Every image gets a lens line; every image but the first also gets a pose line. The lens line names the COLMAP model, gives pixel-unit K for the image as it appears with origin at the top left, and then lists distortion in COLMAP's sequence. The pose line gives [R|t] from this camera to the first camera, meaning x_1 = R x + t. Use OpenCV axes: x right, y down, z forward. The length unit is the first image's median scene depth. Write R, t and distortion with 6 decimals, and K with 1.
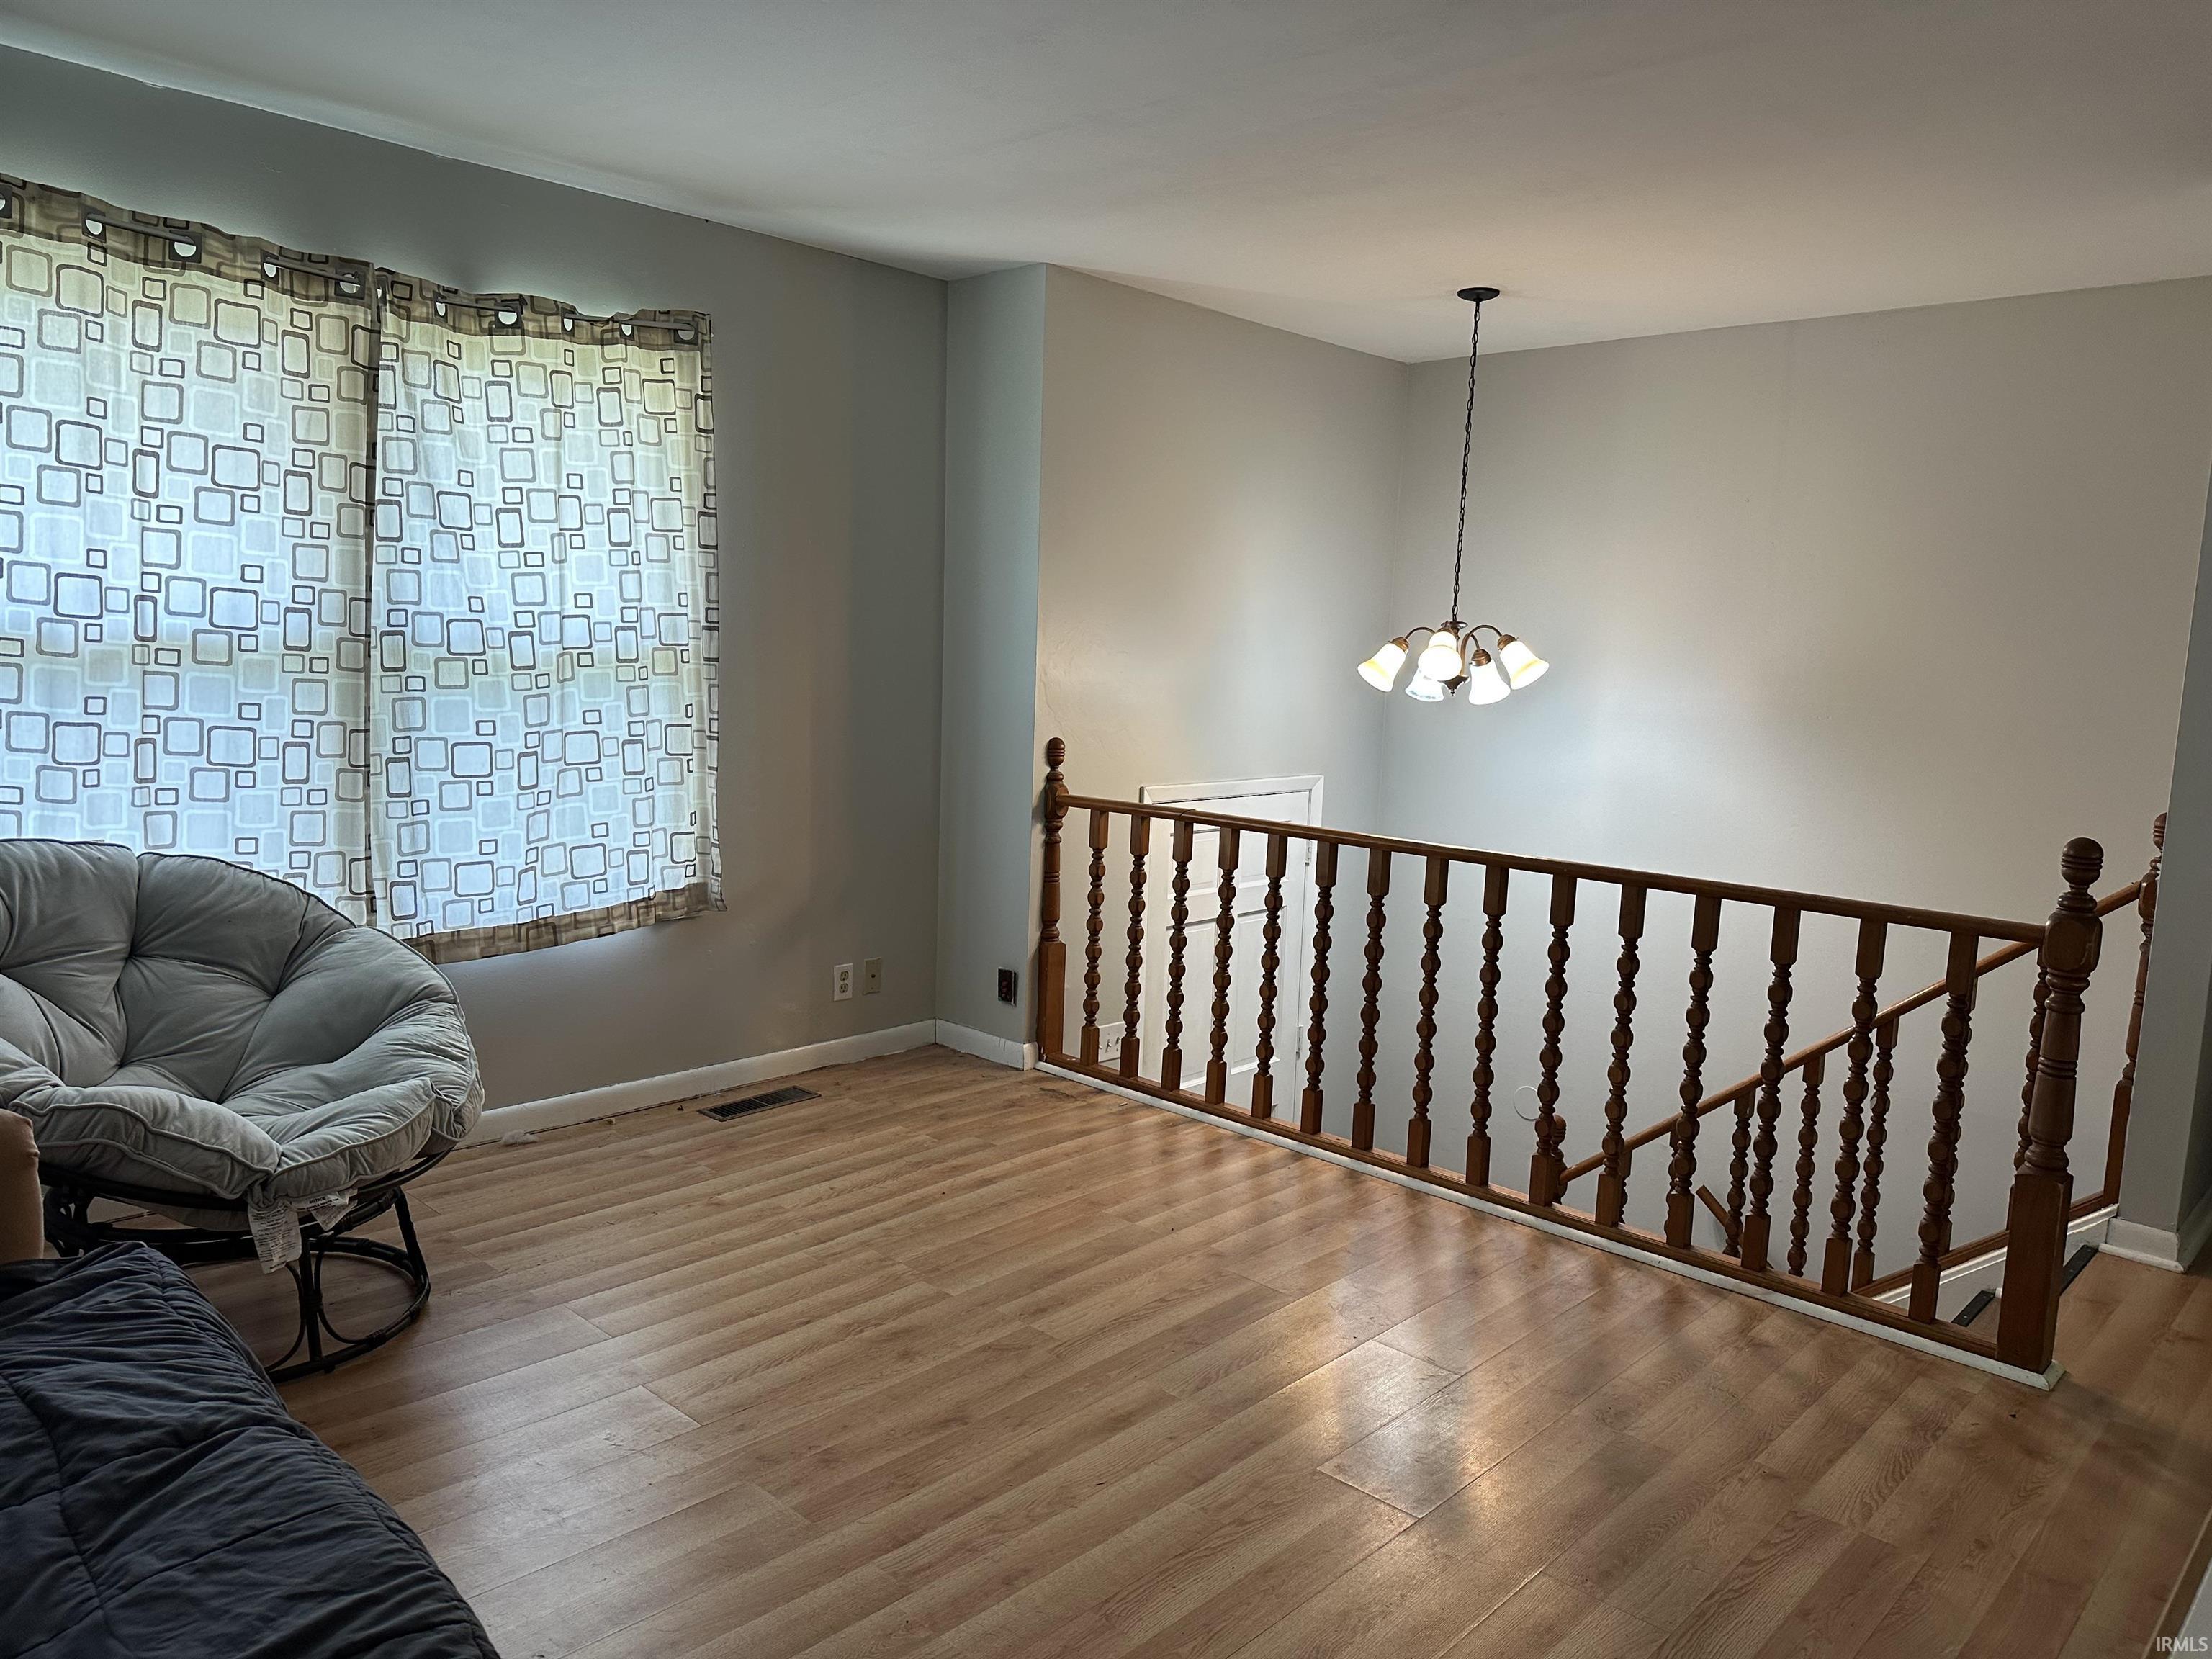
lens RADIAL K [[1677.0, 0, 1110.0], [0, 1677.0, 811.3], [0, 0, 1]] dist [-0.035771, -0.000678]
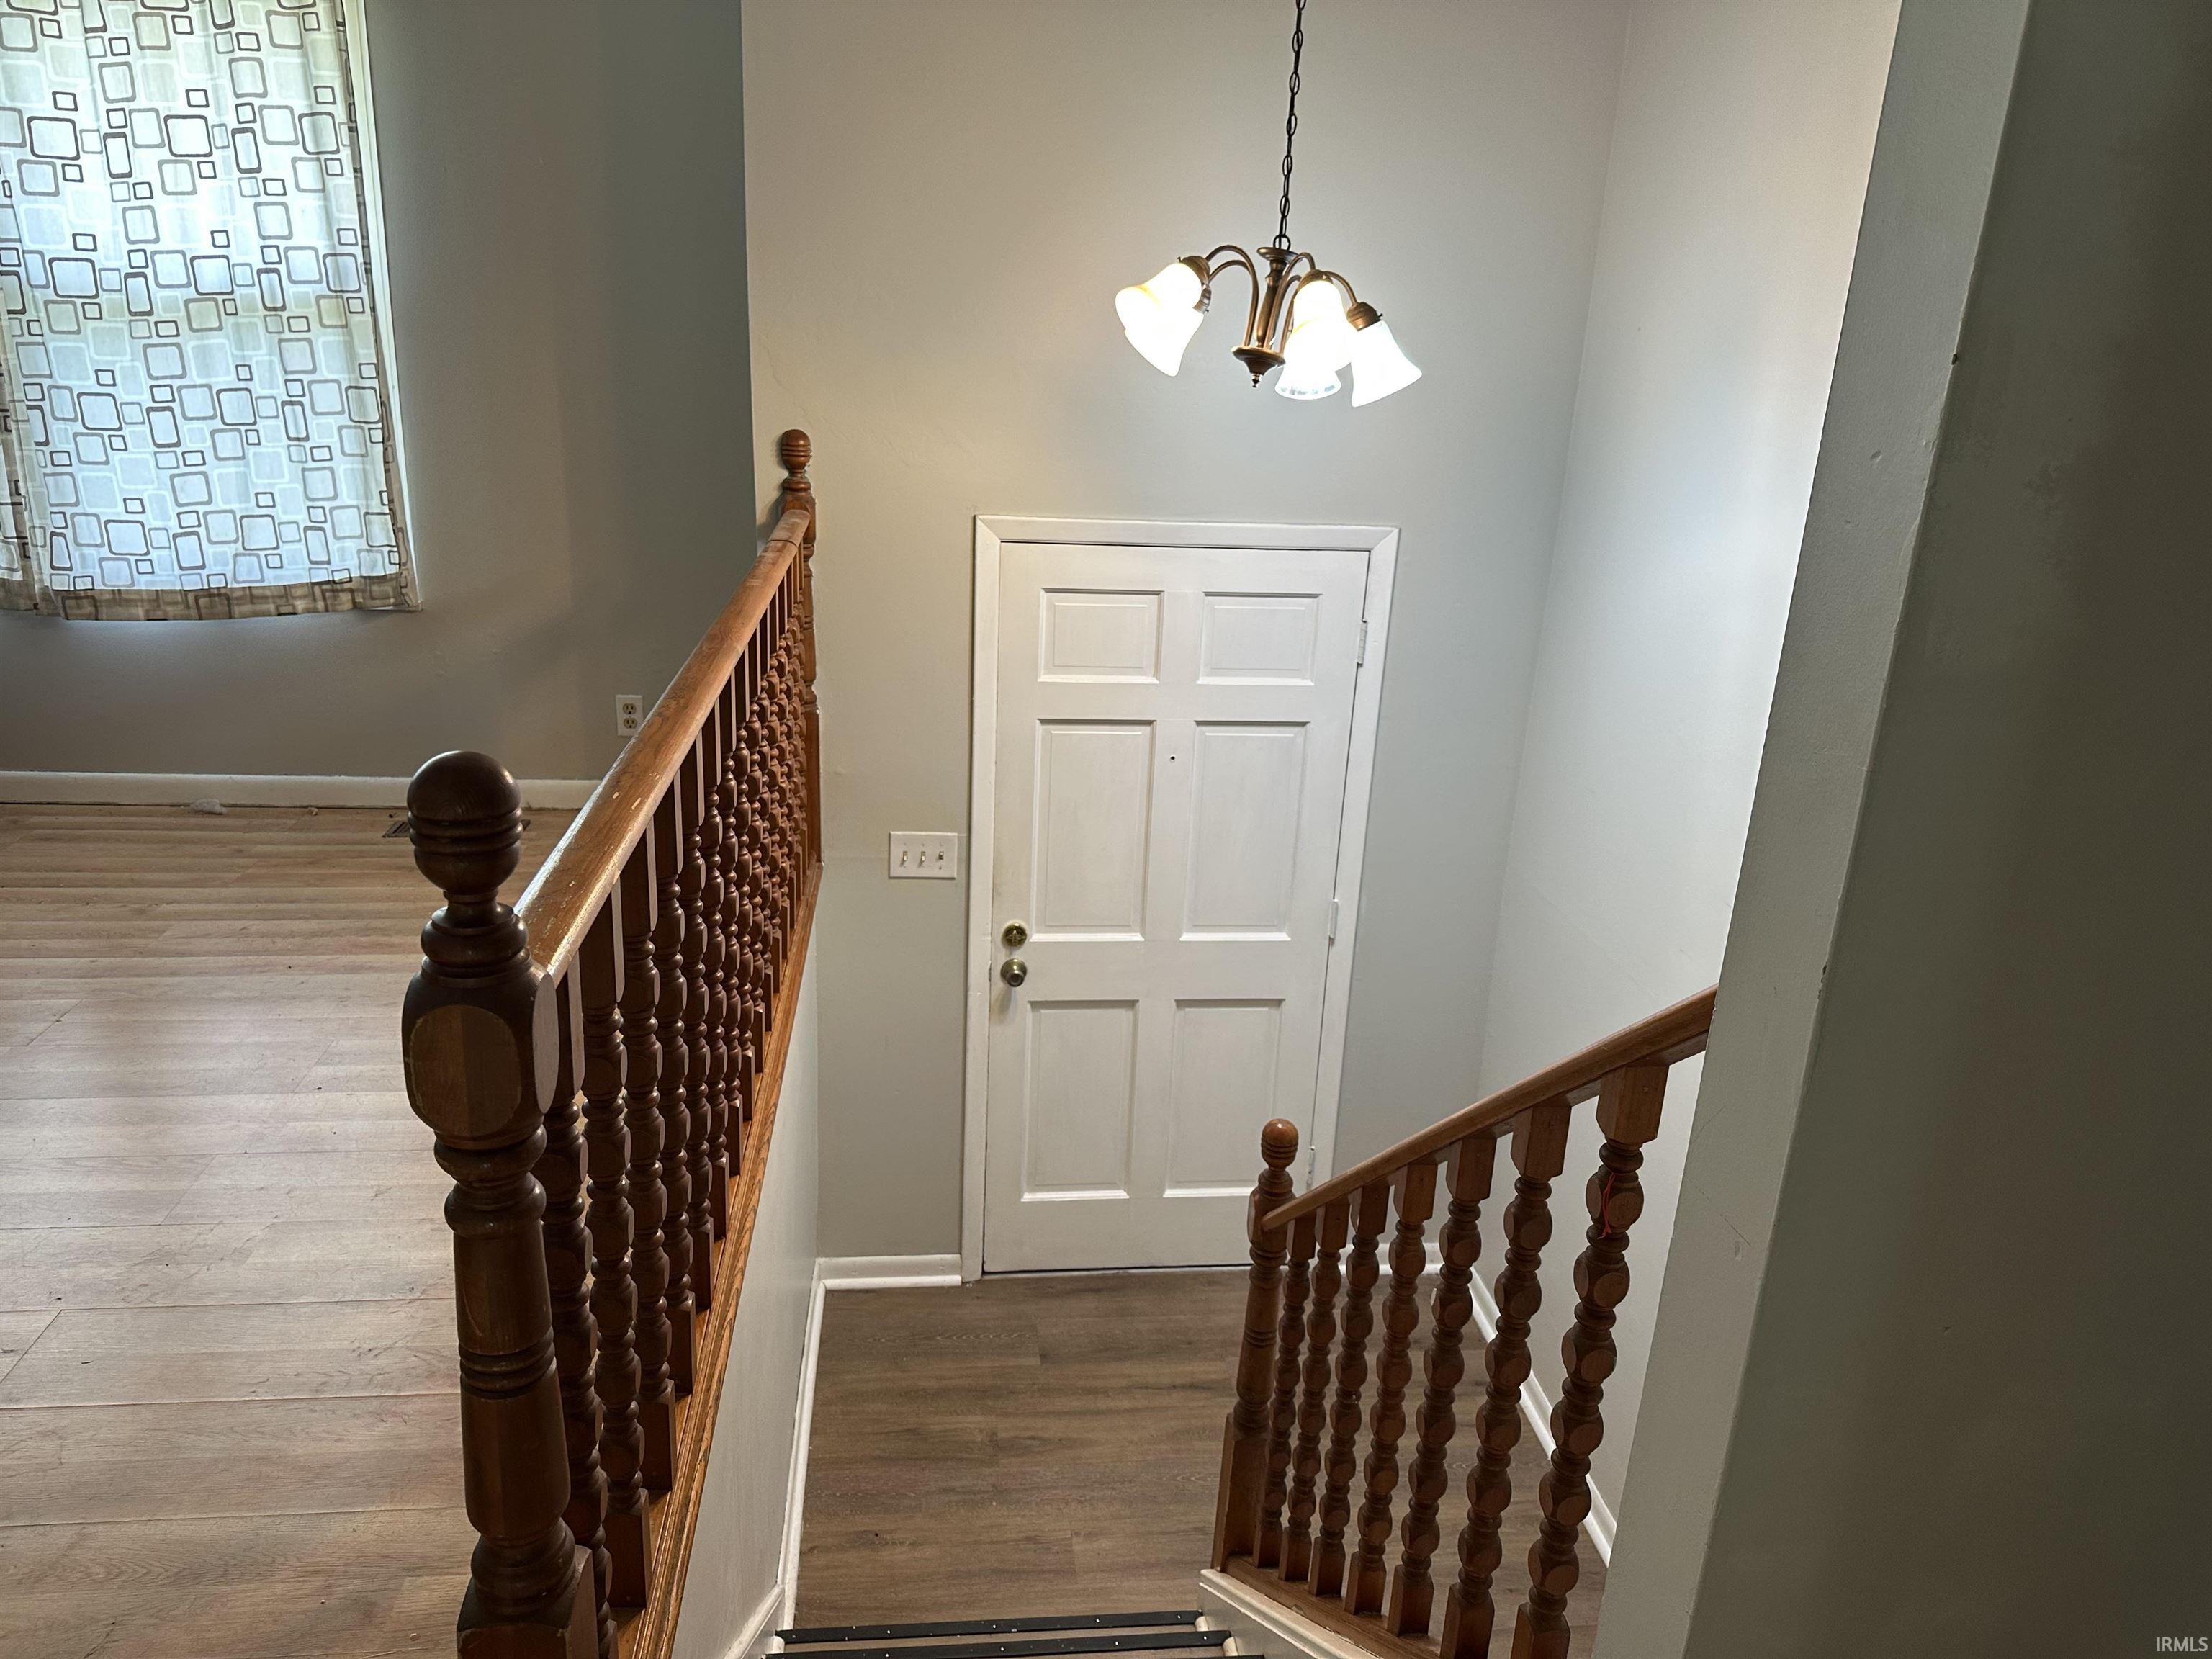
lens RADIAL K [[1536.8, 0, 1098.9], [0, 1536.8, 811.3], [0, 0, 1]] dist [0.025509, -0.032375]
pose [[0.715469, 0.195299, -0.670792, 0.656363], [-0.089091, 0.977800, 0.189659, -0.024512], [0.692940, -0.075934, 0.716985, 0.716811]]
